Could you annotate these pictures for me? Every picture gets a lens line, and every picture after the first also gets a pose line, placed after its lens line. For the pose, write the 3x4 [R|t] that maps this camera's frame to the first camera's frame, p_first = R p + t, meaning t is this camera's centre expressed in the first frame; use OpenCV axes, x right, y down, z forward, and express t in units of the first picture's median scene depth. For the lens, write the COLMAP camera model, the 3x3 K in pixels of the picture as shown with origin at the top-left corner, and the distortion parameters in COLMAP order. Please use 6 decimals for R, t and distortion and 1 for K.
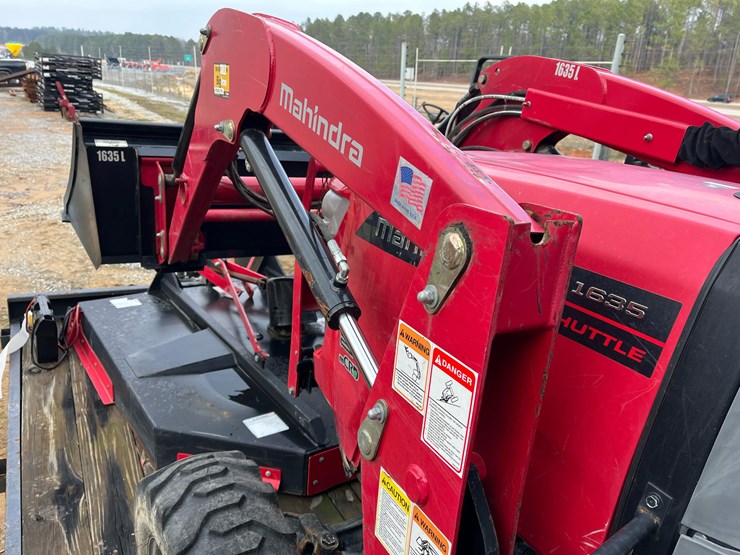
lens RADIAL K [[557.4, 0, 370.0], [0, 557.4, 277.5], [0, 0, 1]] dist [0.108349, -0.159064]
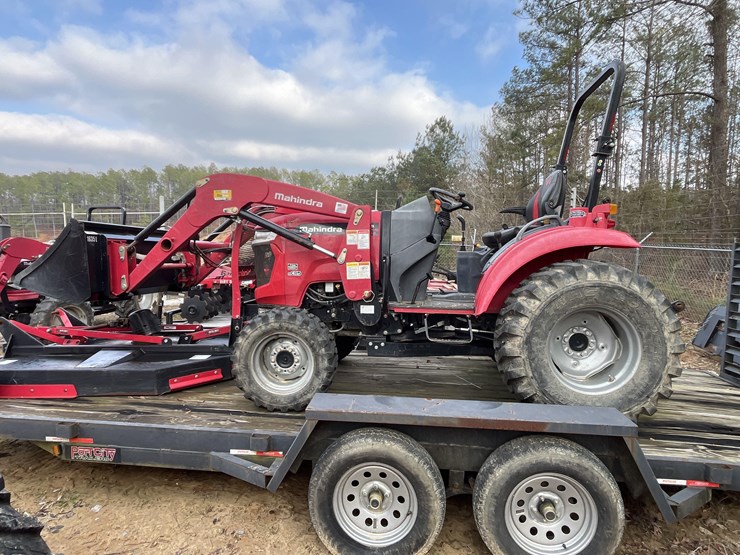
lens RADIAL K [[422.8, 0, 370.0], [0, 422.8, 277.5], [0, 0, 1]] dist [0.004286, 0.002221]
pose [[0.570890, -0.135855, 0.809708, -1.053508], [0.314350, 0.947234, -0.062705, 0.275576], [-0.758464, 0.290330, 0.583473, -0.469637]]
